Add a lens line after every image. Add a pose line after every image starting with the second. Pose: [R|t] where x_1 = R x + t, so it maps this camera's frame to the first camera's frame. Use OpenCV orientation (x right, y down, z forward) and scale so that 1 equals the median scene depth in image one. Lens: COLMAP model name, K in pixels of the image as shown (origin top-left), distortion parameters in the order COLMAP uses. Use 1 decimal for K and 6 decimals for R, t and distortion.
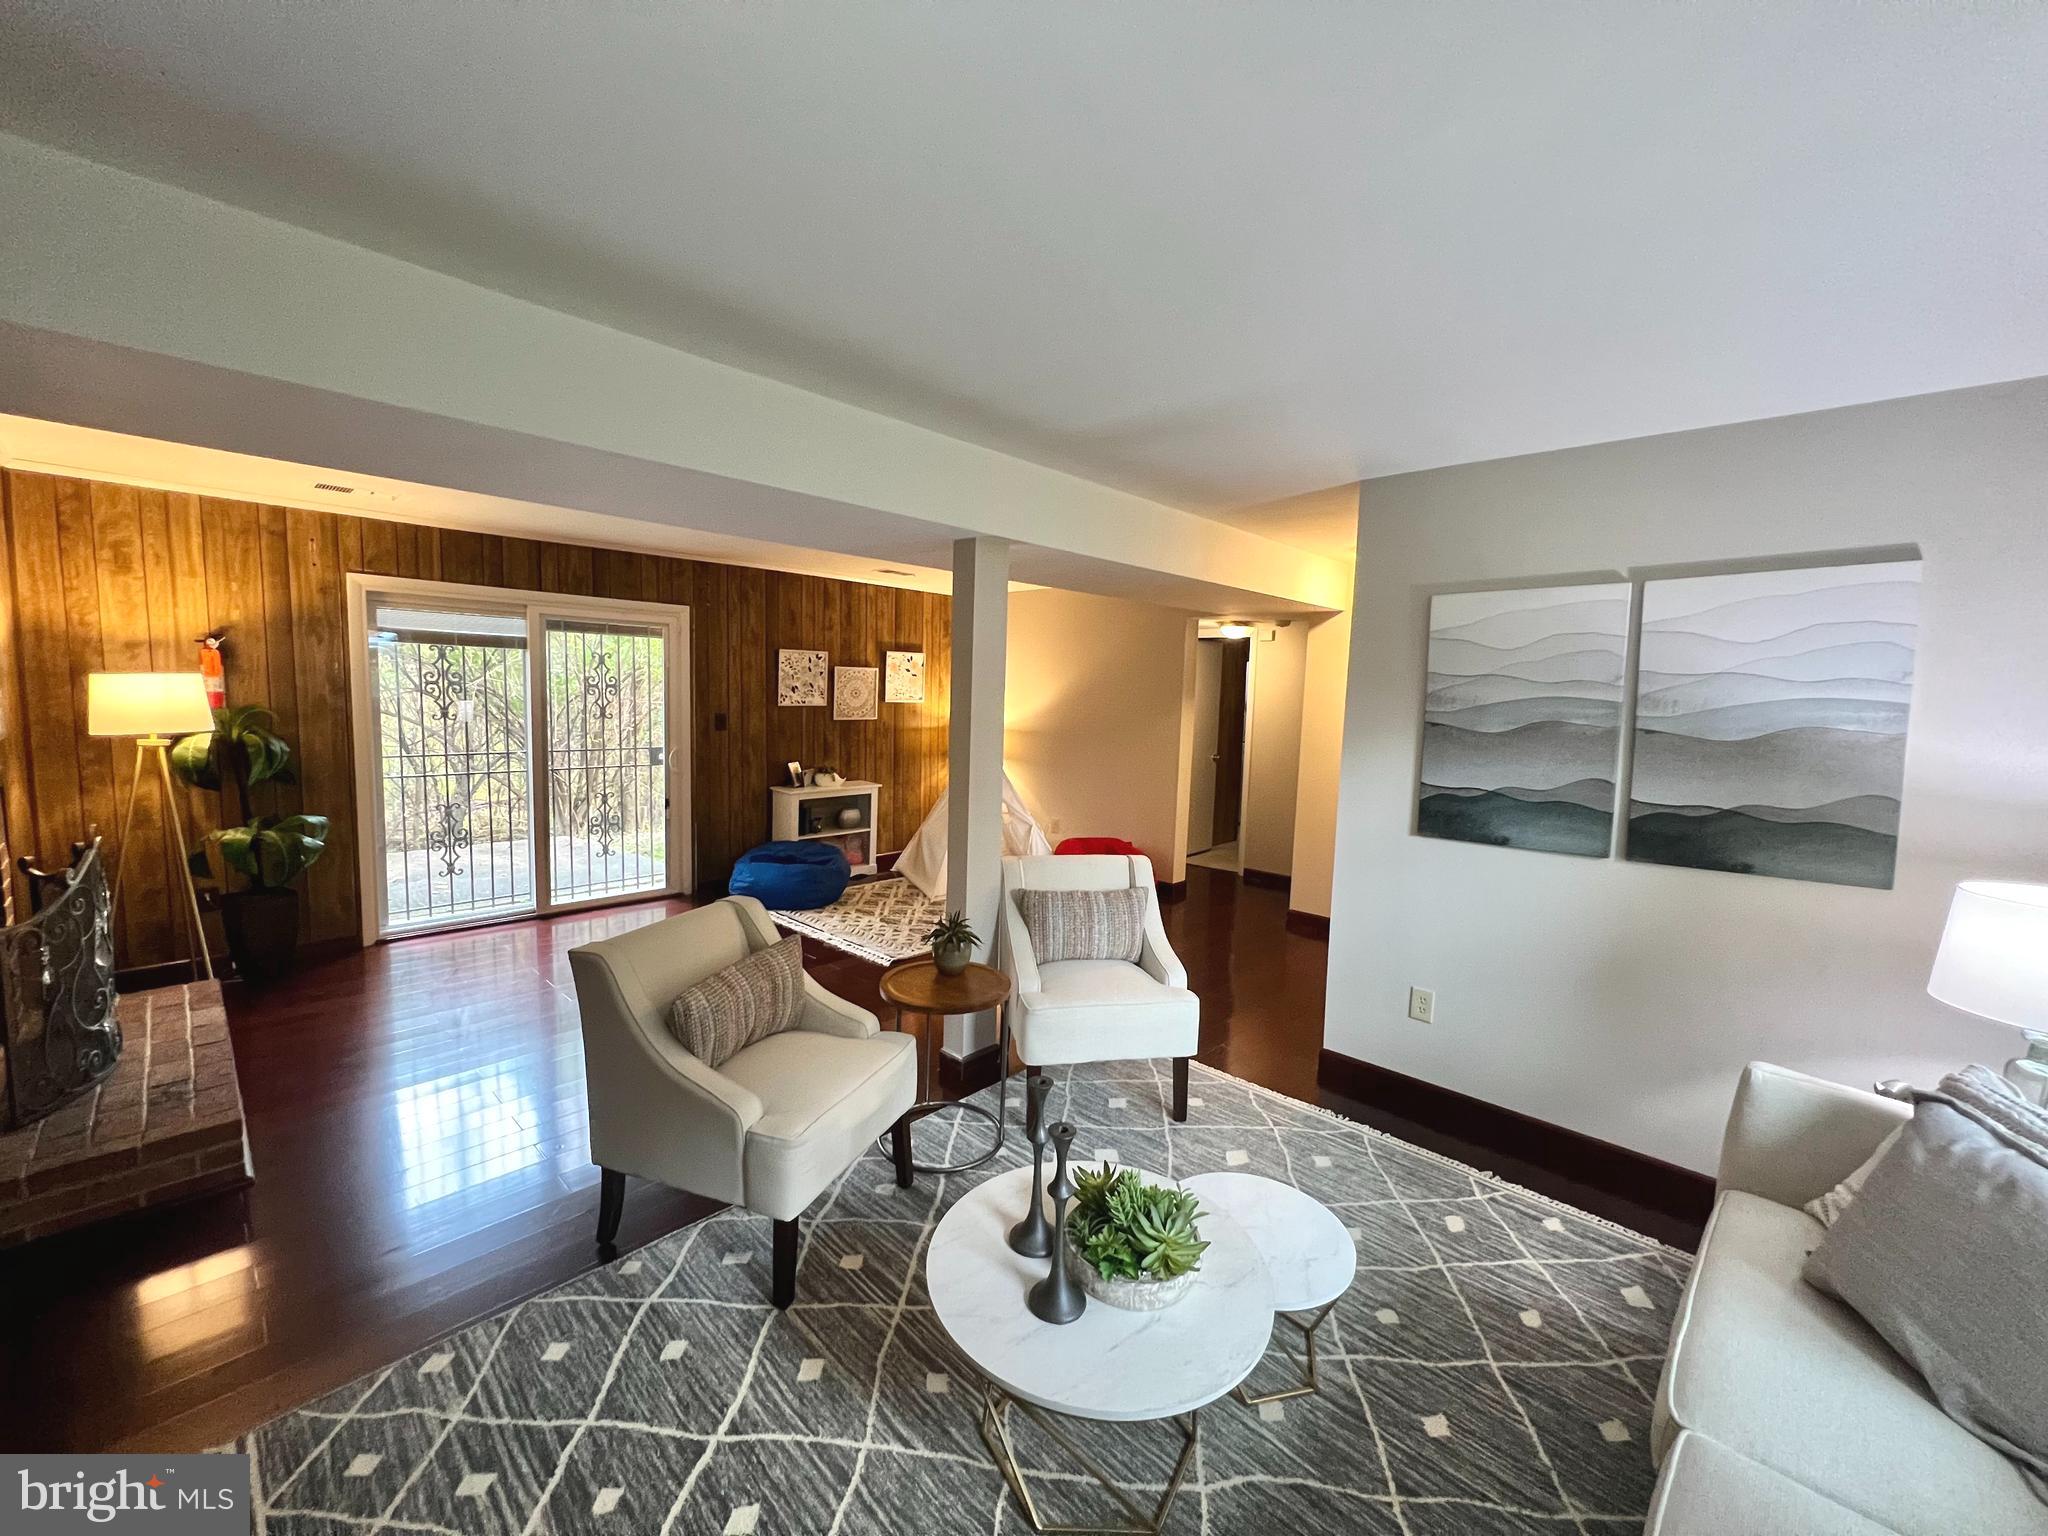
lens RADIAL K [[821.0, 0, 1029.6], [0, 821.0, 765.6], [0, 0, 1]] dist [-0.002527, 0.001119]
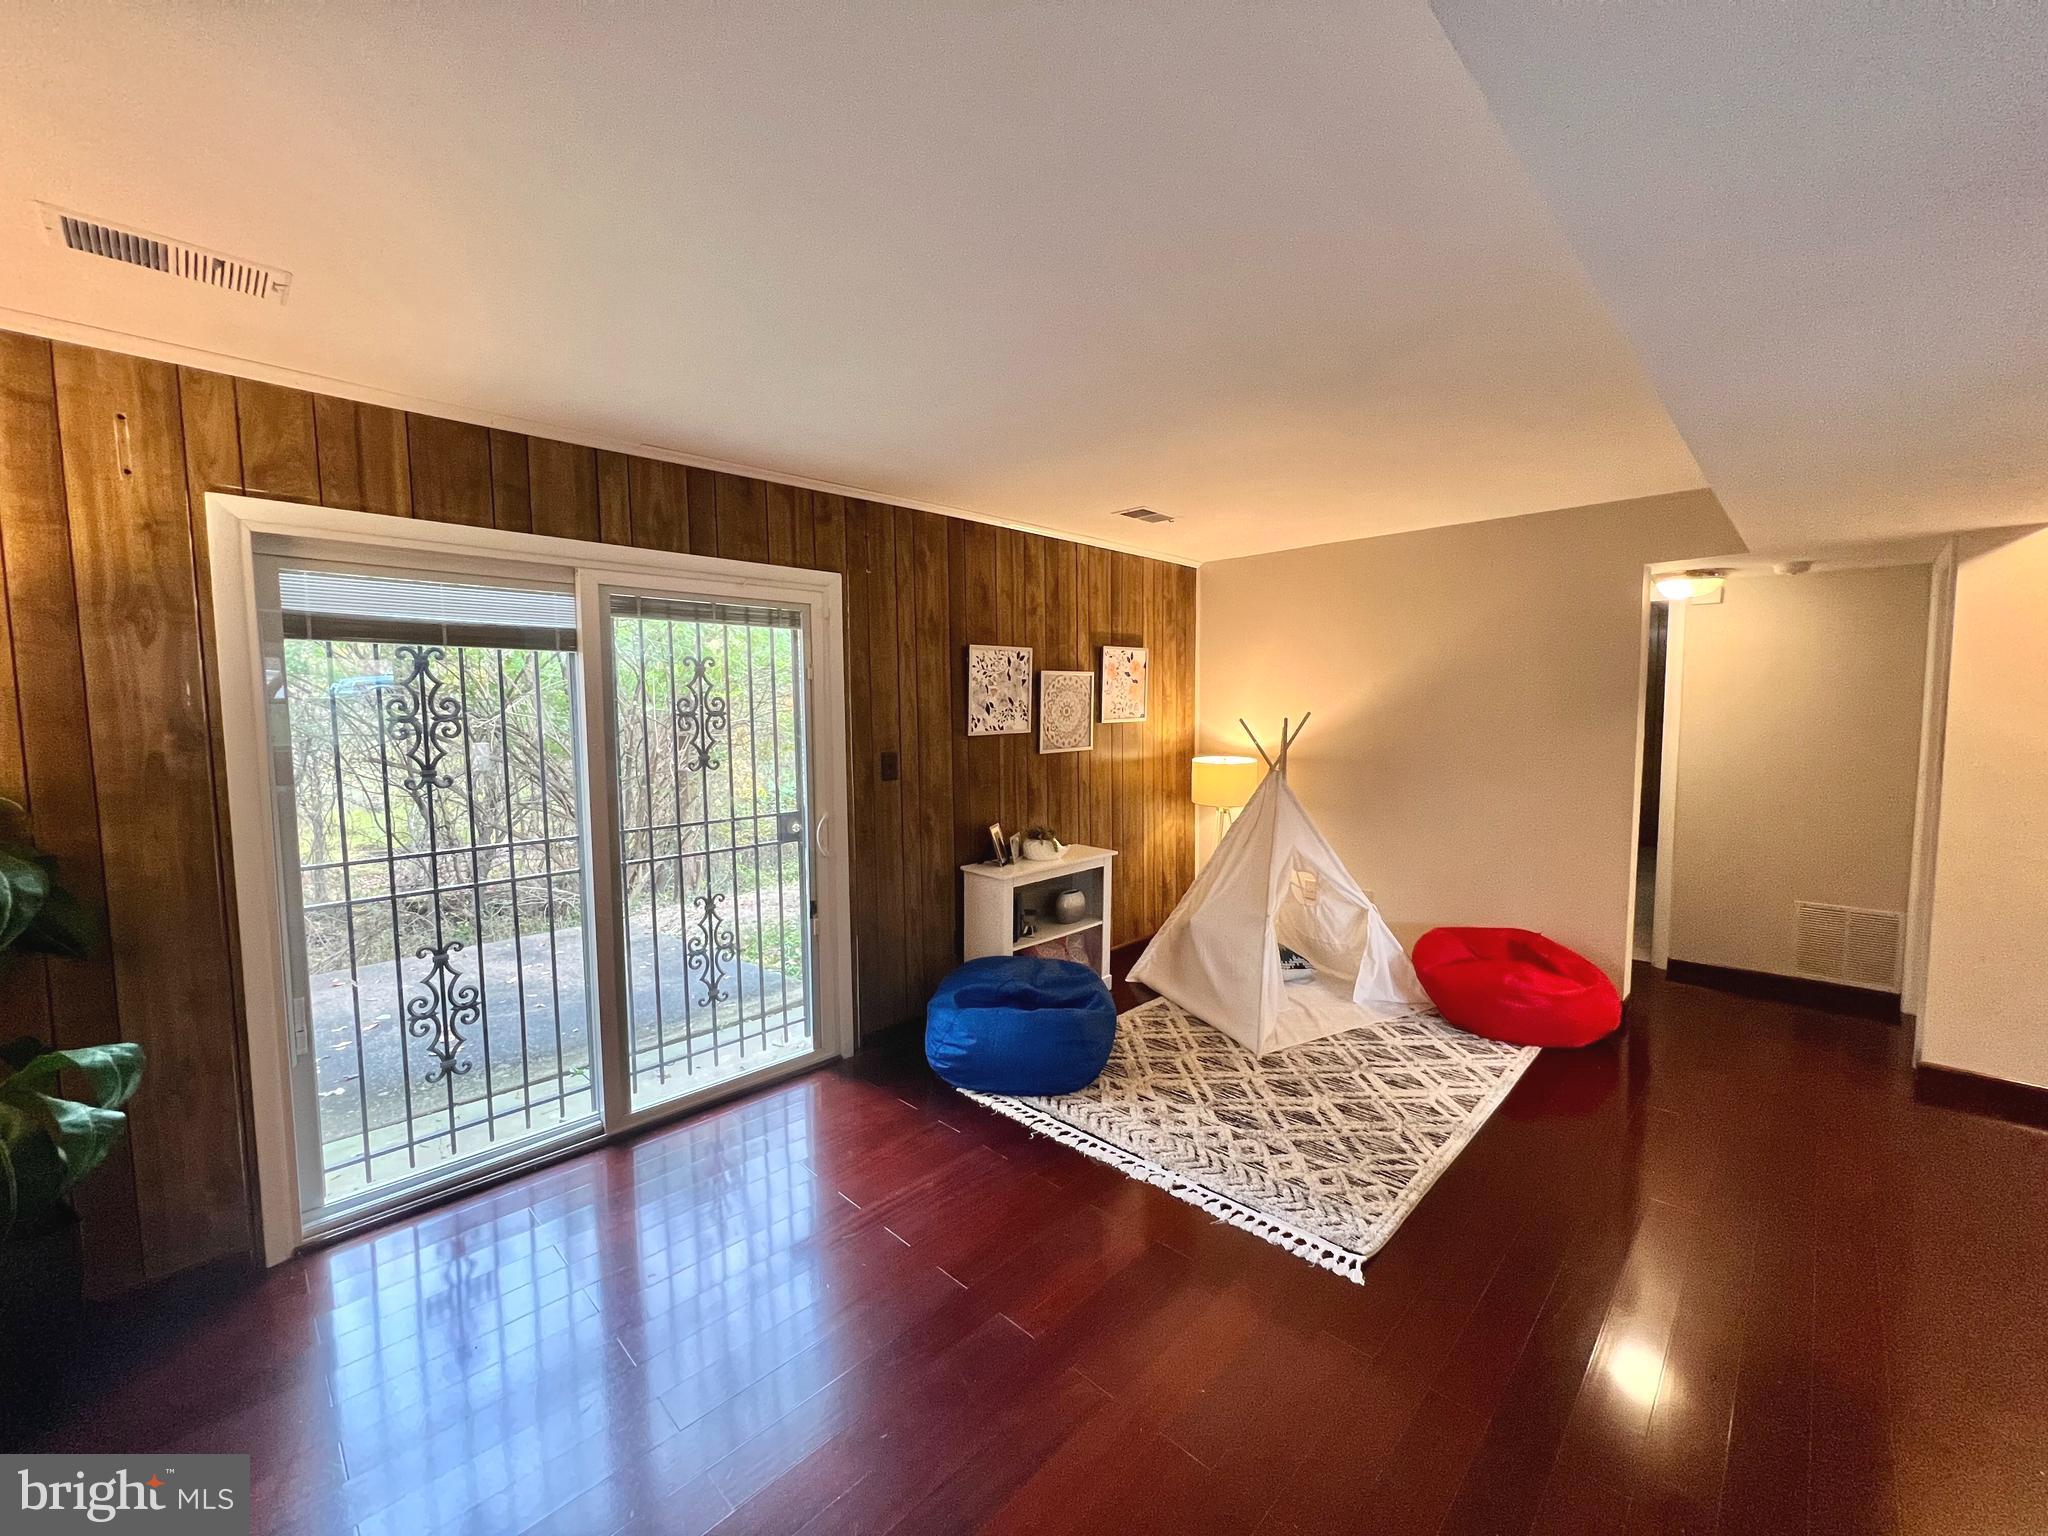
lens RADIAL K [[821.0, 0, 1027.6], [0, 821.0, 764.4], [0, 0, 1]] dist [-0.002527, 0.001119]
pose [[0.998855, -0.039521, -0.026963, -0.271097], [0.038881, 0.998959, -0.023847, -0.037921], [0.027878, 0.022772, 0.999352, 0.417801]]
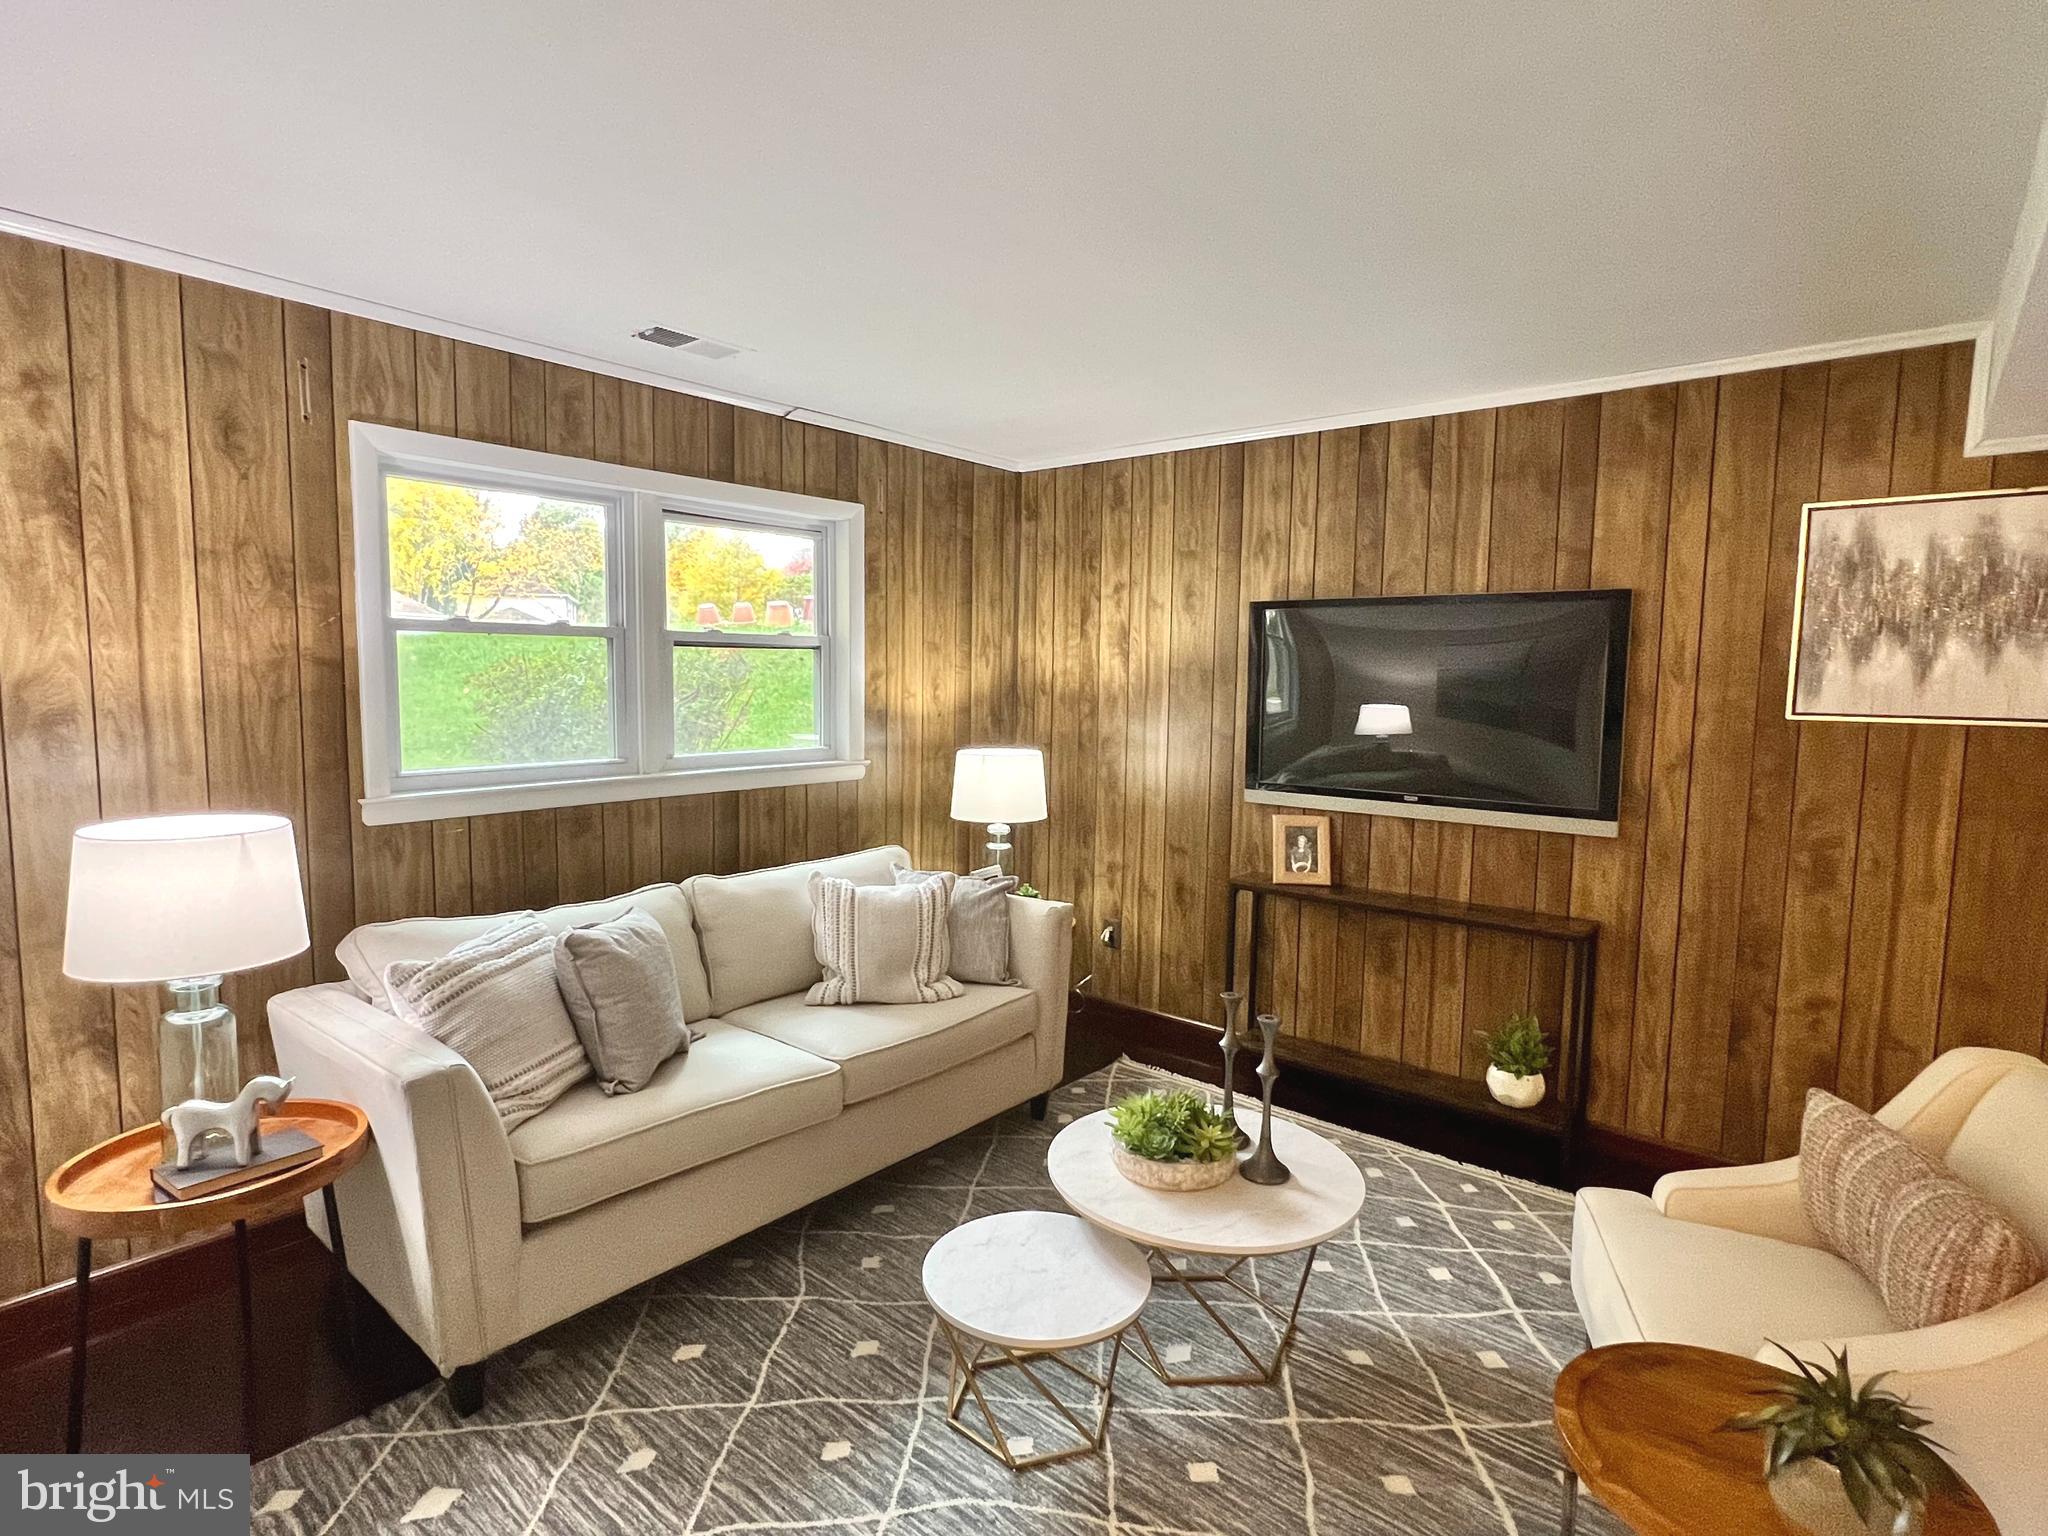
lens RADIAL K [[1046.8, 0, 1025.2], [0, 1046.8, 769.8], [0, 0, 1]] dist [-0.004283, -0.000644]
pose [[-0.997419, -0.035268, -0.062542, 0.125488], [-0.046632, 0.980528, 0.190762, -0.050690], [0.054596, 0.193186, -0.979642, 0.668257]]
